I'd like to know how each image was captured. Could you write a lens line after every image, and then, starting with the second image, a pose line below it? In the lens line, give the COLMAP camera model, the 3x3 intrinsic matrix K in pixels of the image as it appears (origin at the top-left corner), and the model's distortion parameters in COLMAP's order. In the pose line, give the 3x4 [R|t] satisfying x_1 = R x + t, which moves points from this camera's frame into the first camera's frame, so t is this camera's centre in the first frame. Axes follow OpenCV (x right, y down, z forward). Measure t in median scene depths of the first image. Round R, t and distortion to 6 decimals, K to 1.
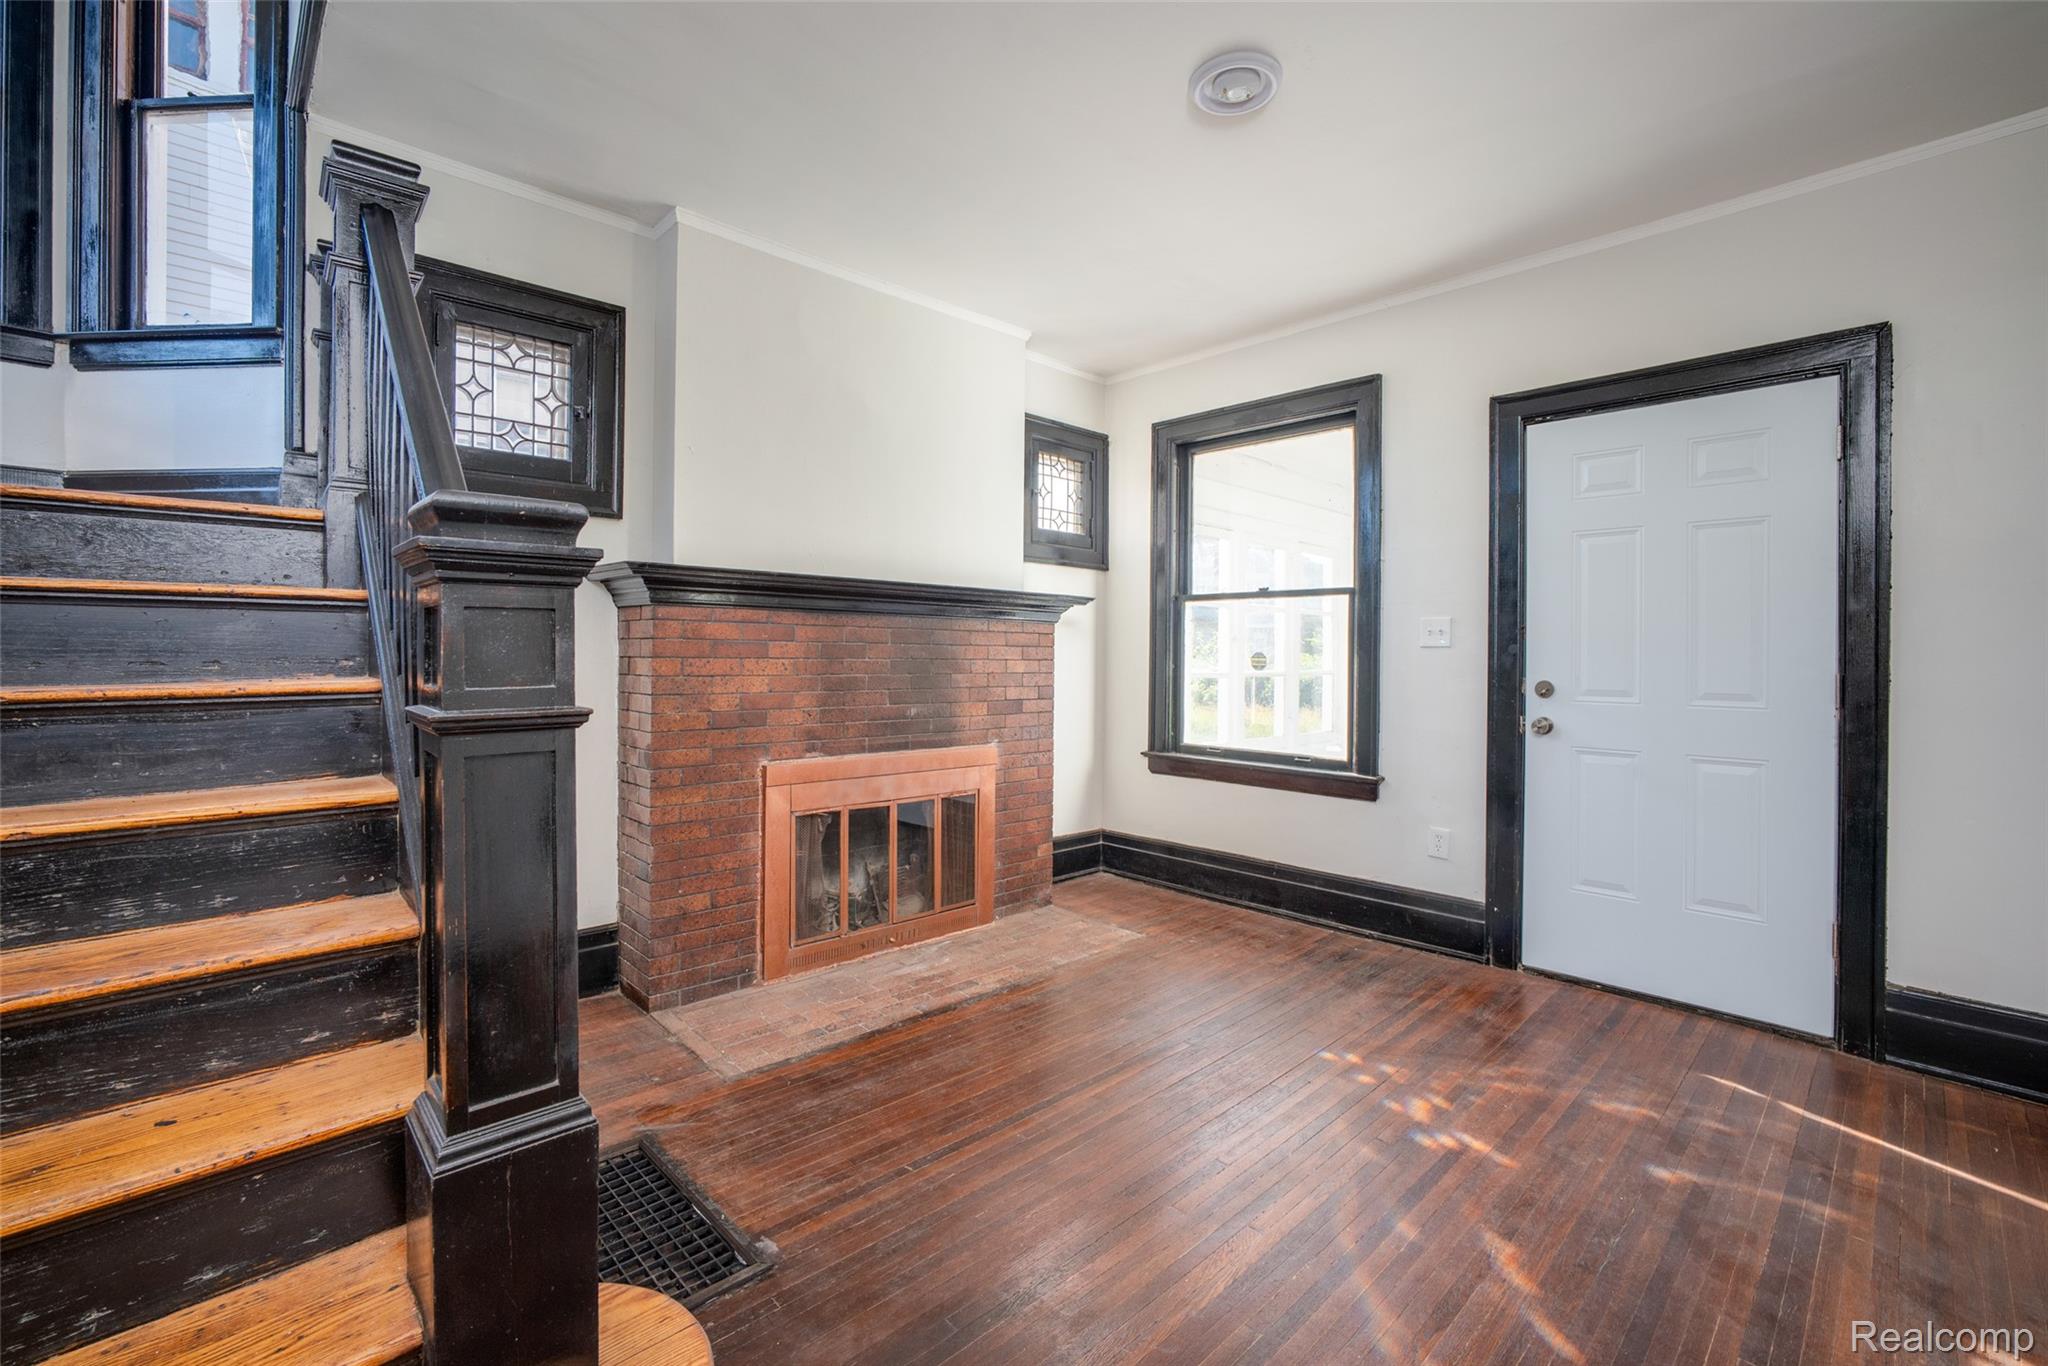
lens RADIAL K [[862.2, 0, 1025.4], [0, 862.2, 655.3], [0, 0, 1]] dist [-0.031813, 0.000087]
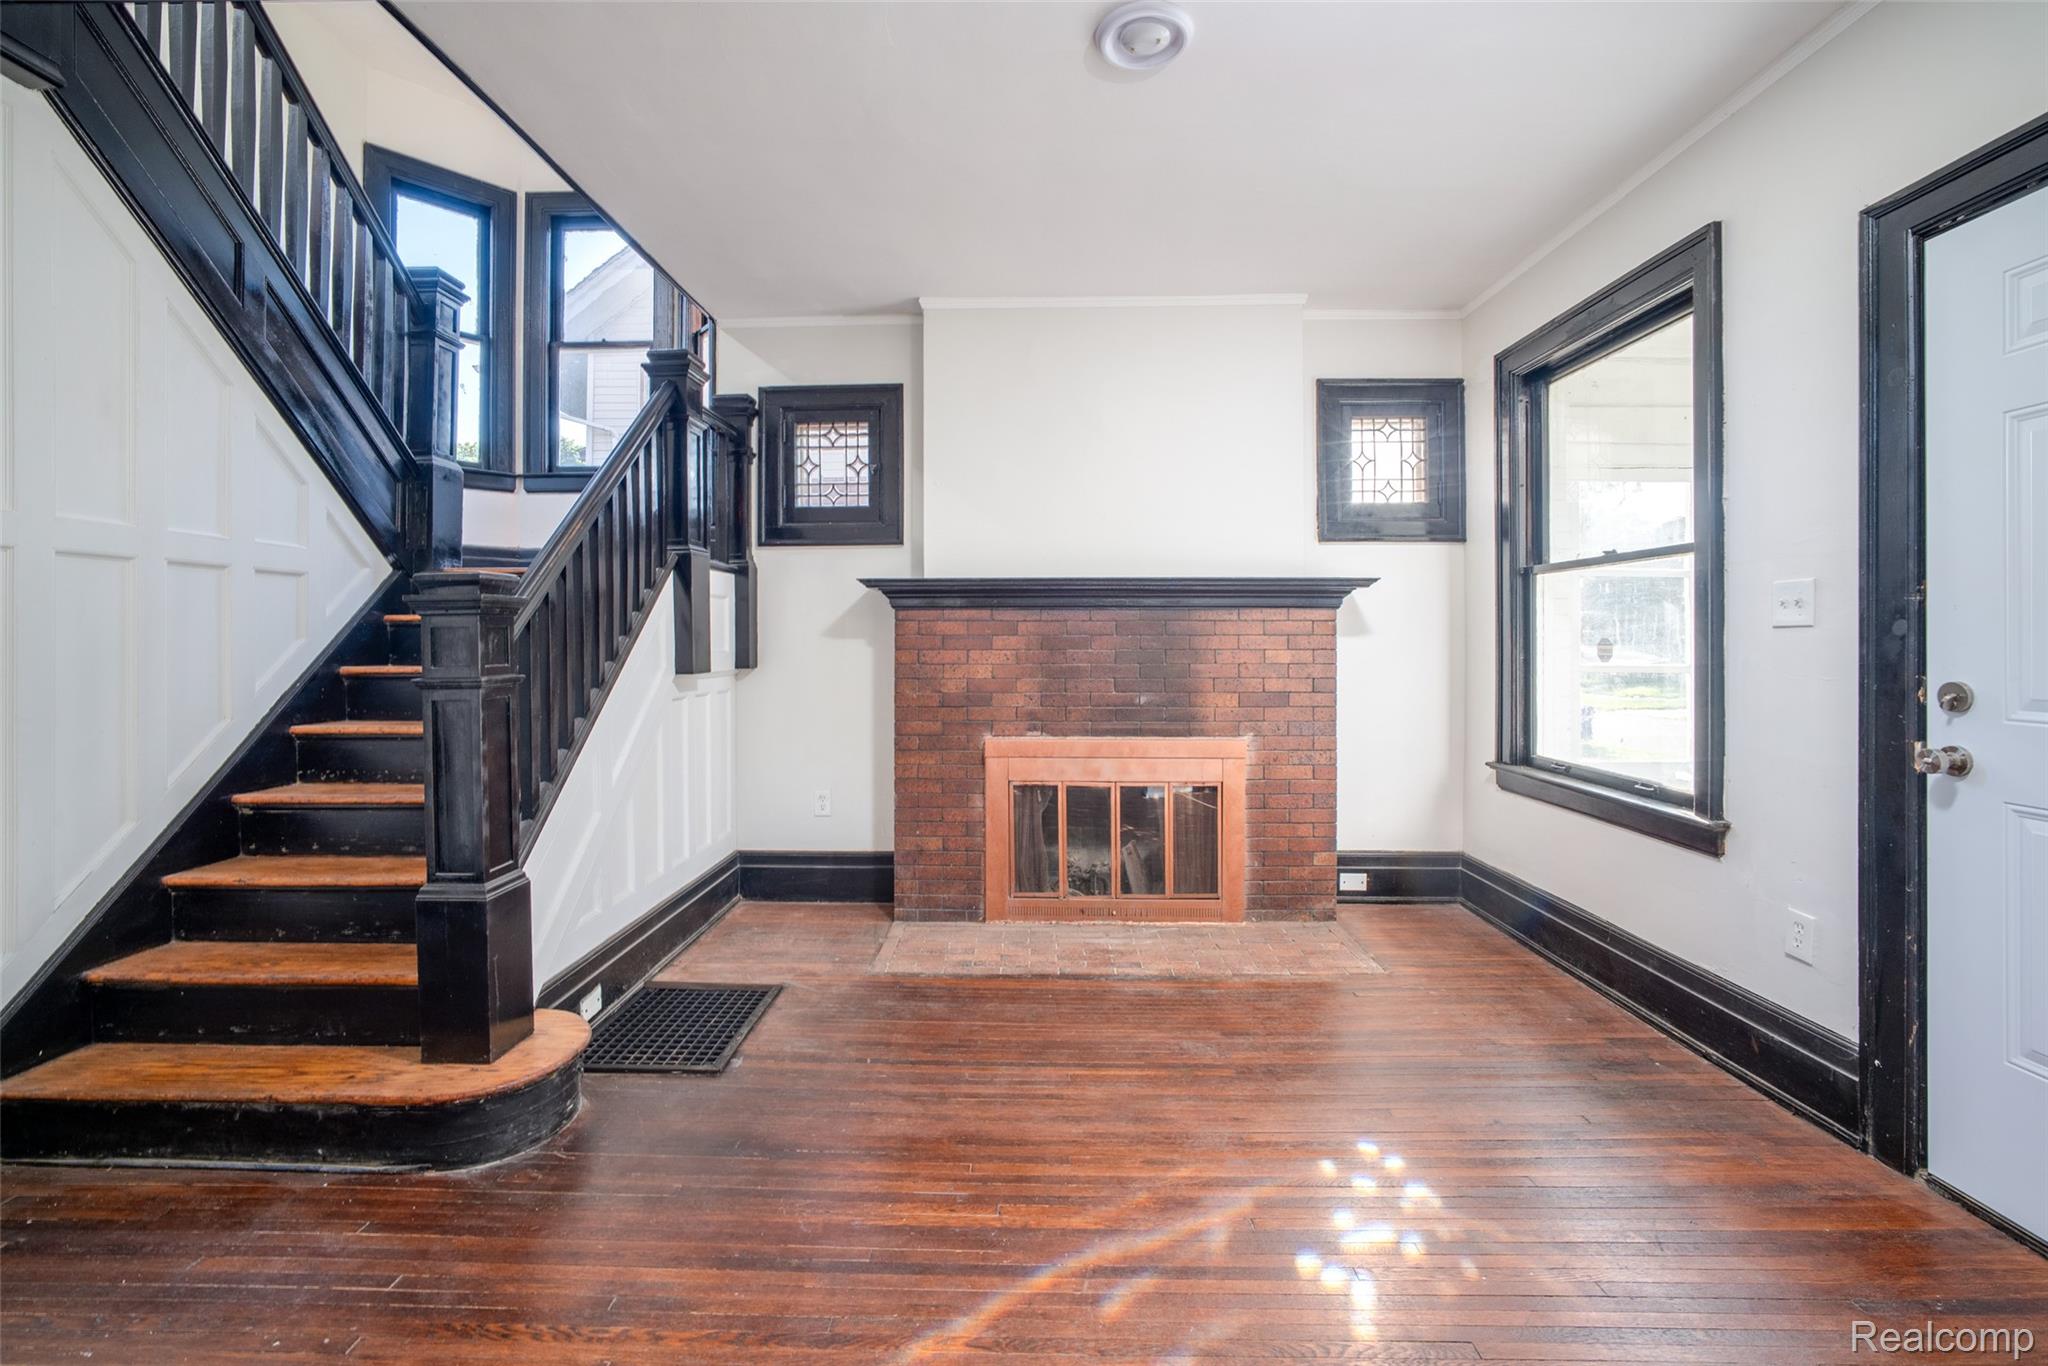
lens RADIAL K [[870.6, 0, 1019.7], [0, 870.6, 643.1], [0, 0, 1]] dist [-0.032610, 0.009987]
pose [[0.716656, -0.010345, -0.697351, 0.512761], [0.008423, 0.999945, -0.006178, 0.001670], [0.697376, -0.001446, 0.716704, 0.144205]]
